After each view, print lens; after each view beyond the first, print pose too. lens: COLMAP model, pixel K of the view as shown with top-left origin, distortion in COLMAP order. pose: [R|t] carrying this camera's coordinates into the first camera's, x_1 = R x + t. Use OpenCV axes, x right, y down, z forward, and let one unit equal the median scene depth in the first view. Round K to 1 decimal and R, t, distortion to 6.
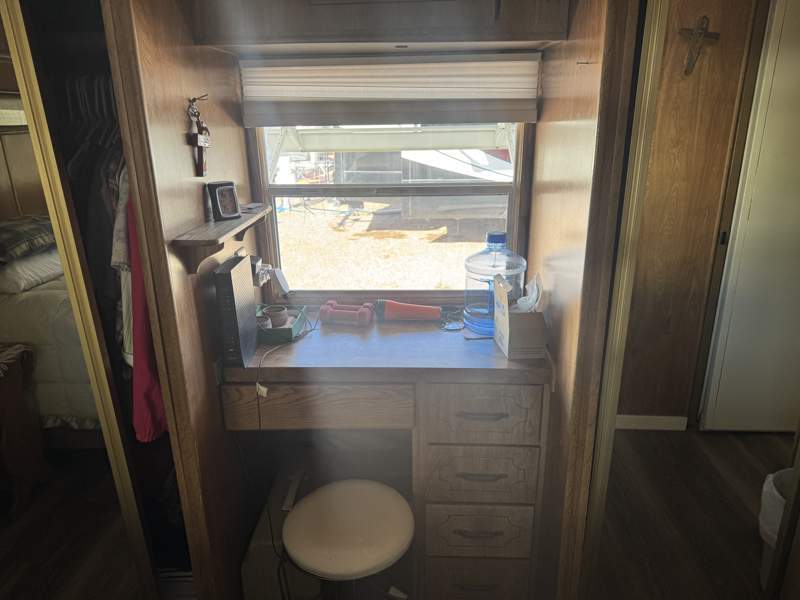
lens RADIAL K [[559.2, 0, 401.5], [0, 559.2, 302.2], [0, 0, 1]] dist [0.034531, -0.043035]
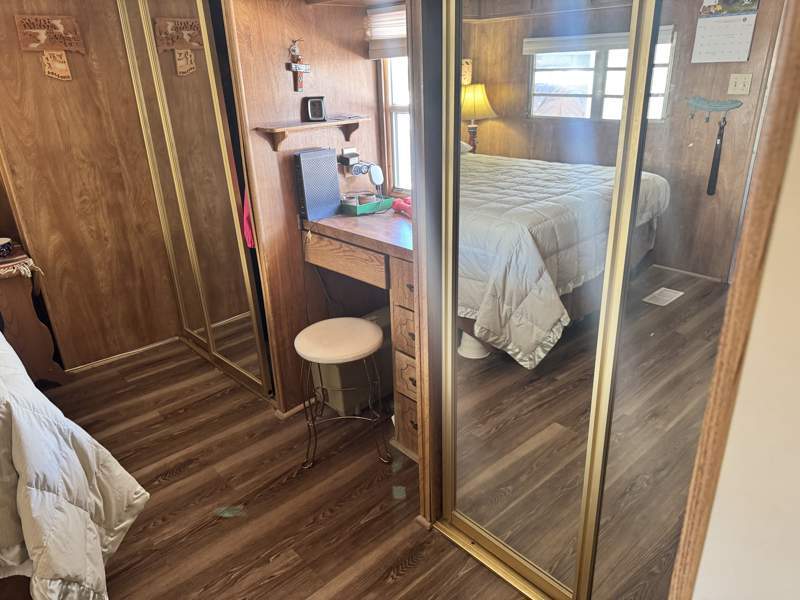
lens RADIAL K [[559.2, 0, 401.5], [0, 559.2, 302.2], [0, 0, 1]] dist [0.034531, -0.043035]
pose [[0.717532, 0.263817, -0.644630, 0.952396], [-0.199110, 0.964564, 0.173123, 0.014820], [0.667460, 0.004131, 0.744634, 0.018154]]
